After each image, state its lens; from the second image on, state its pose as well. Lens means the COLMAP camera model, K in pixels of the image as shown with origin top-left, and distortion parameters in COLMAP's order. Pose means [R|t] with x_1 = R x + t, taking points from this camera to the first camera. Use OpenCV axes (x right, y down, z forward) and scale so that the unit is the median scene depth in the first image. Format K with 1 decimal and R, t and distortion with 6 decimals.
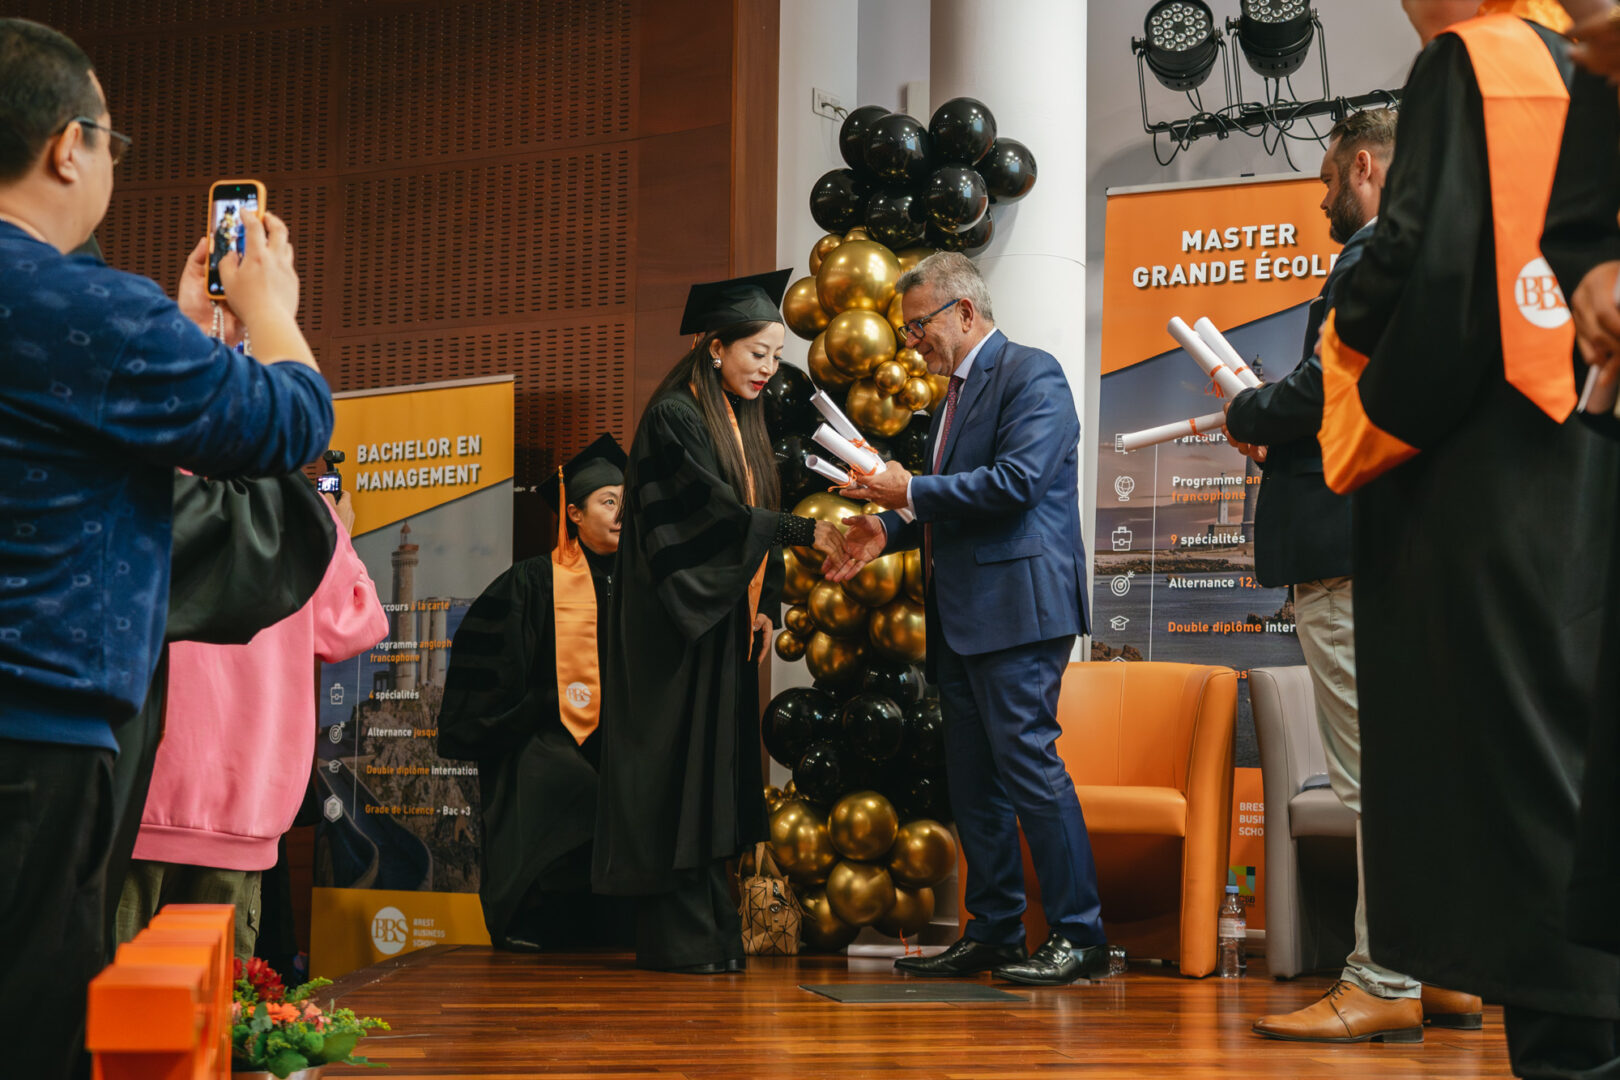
lens RADIAL K [[2654.9, 0, 810.0], [0, 2654.9, 540.0], [0, 0, 1]] dist [0.059851, 0.078772]
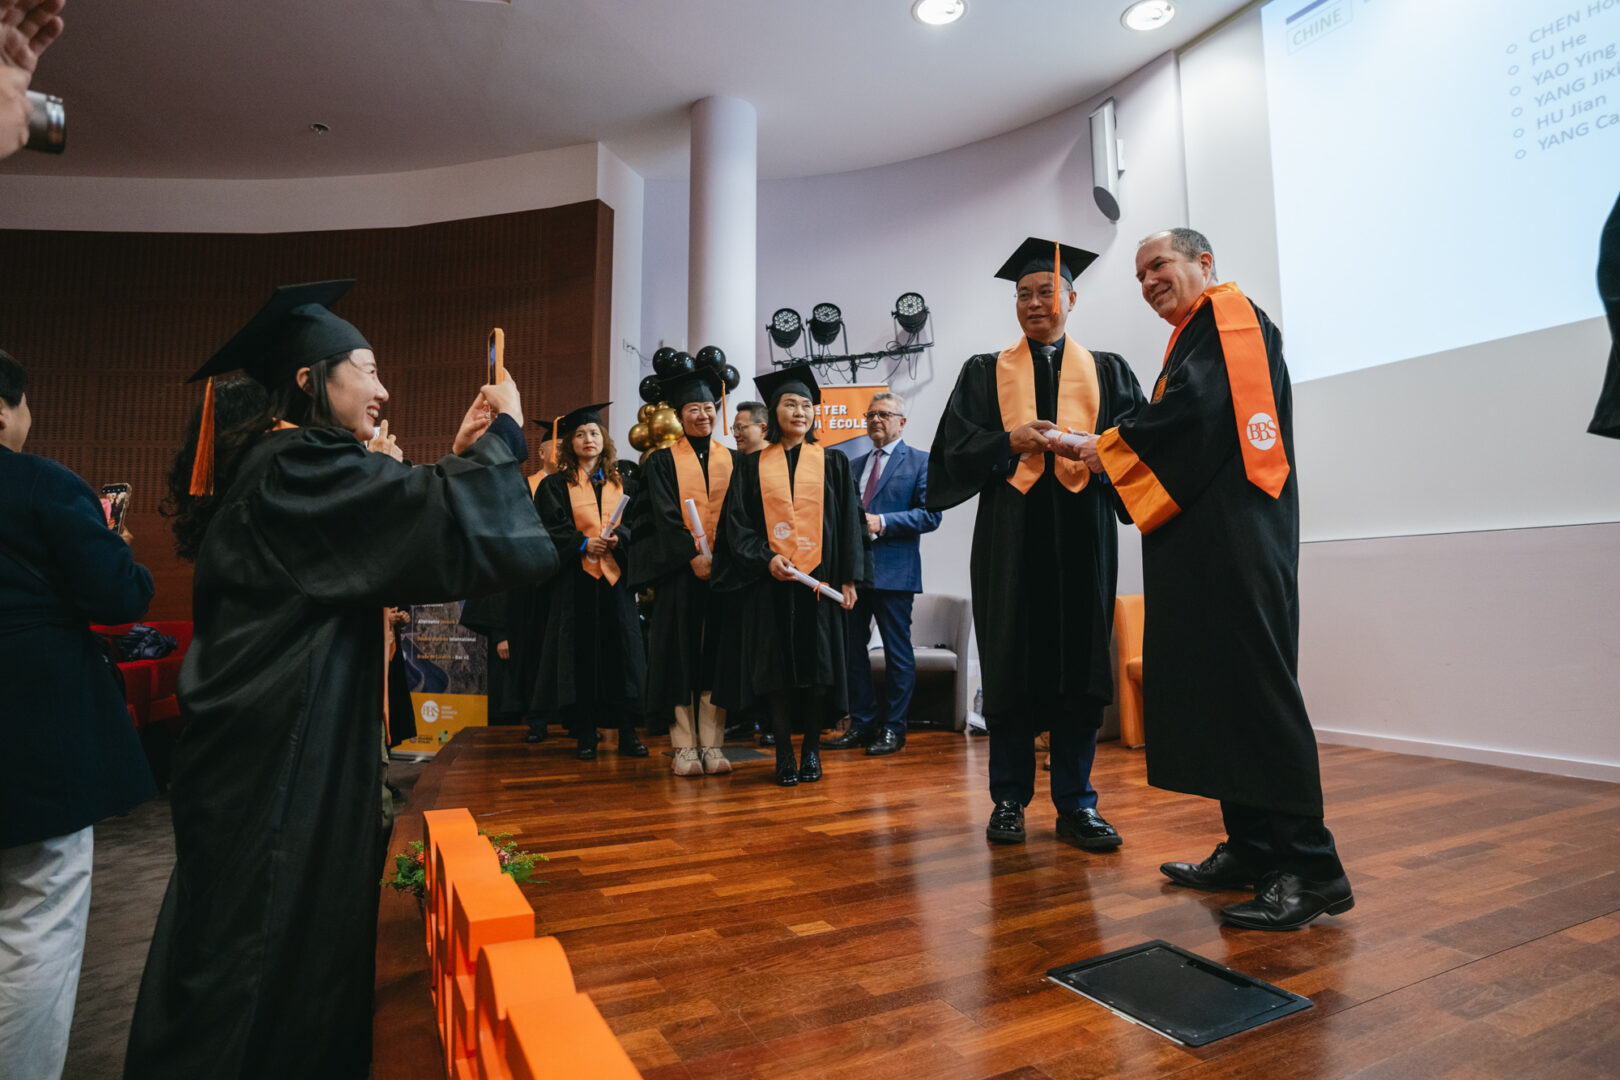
lens RADIAL K [[921.9, 0, 806.4], [0, 921.9, 529.4], [0, 0, 1]] dist [-0.095097, 0.039272]
pose [[0.957629, 0.003292, 0.287987, -0.085718], [-0.007508, 0.999880, 0.013536, -0.018889], [-0.287908, -0.015125, 0.957539, 0.219998]]
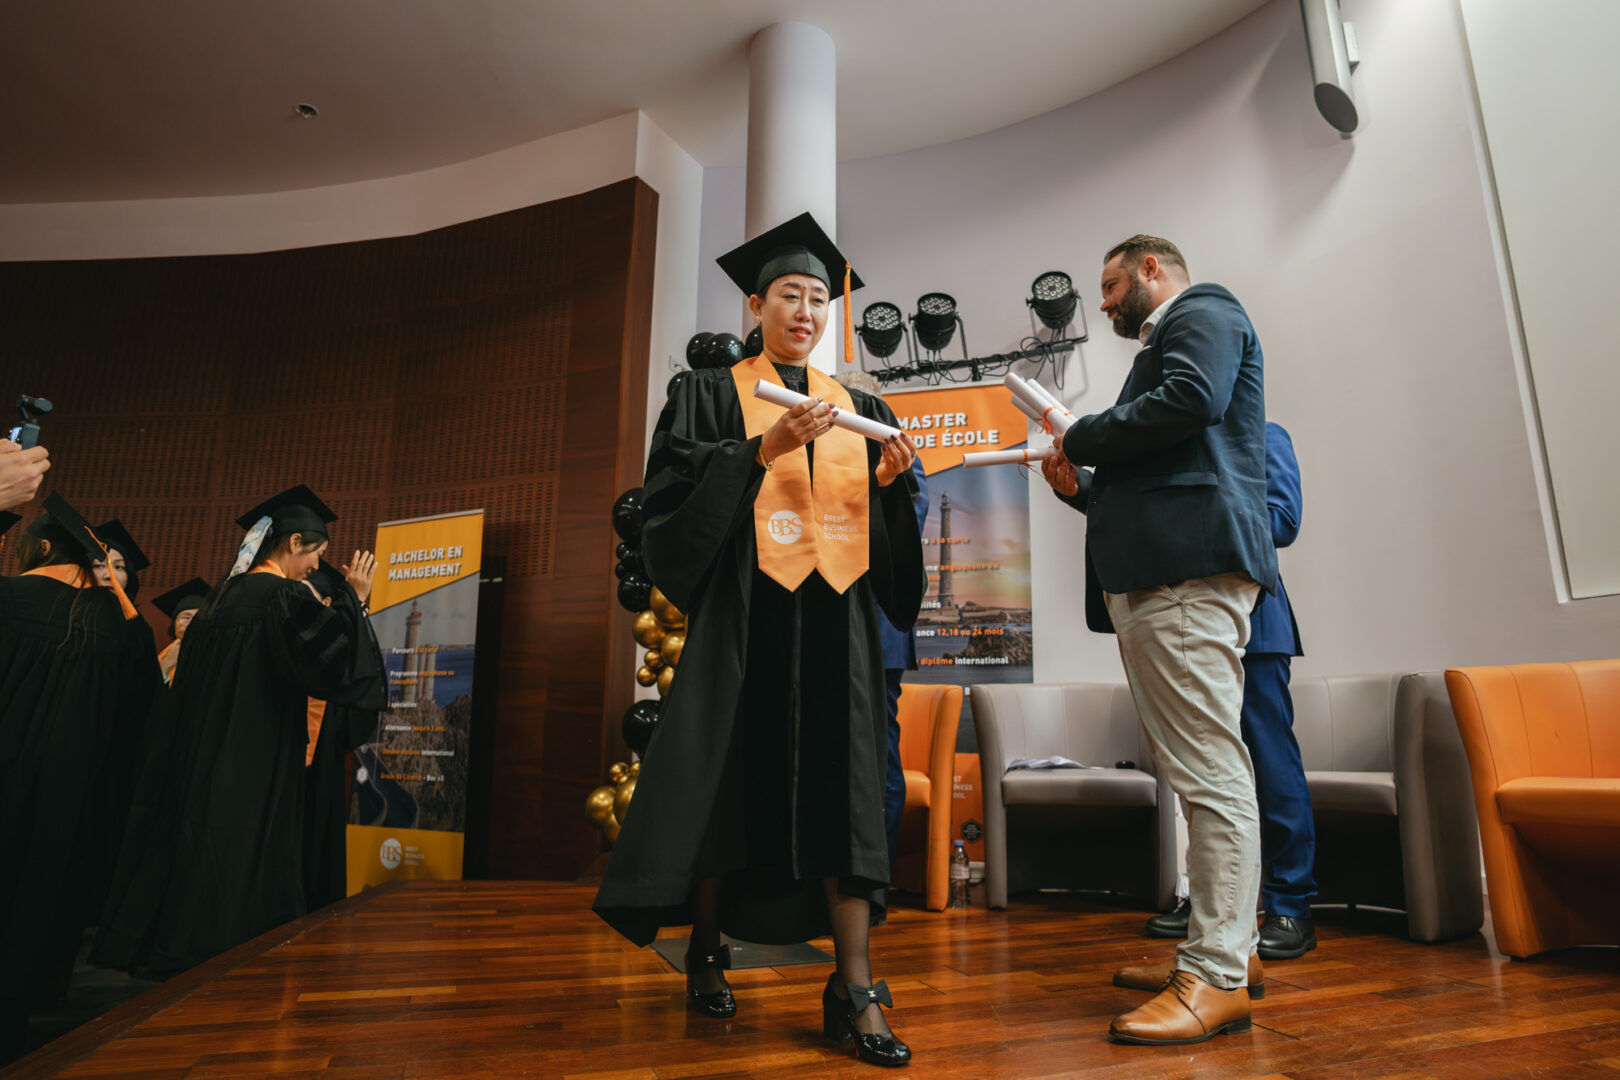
lens RADIAL K [[956.9, 0, 809.6], [0, 956.9, 516.1], [0, 0, 1]] dist [-0.111406, 0.068913]
pose [[0.988234, 0.027698, 0.150418, 0.000669], [-0.005825, 0.989568, -0.143950, 0.028578], [-0.152835, 0.141380, 0.978086, 0.440481]]
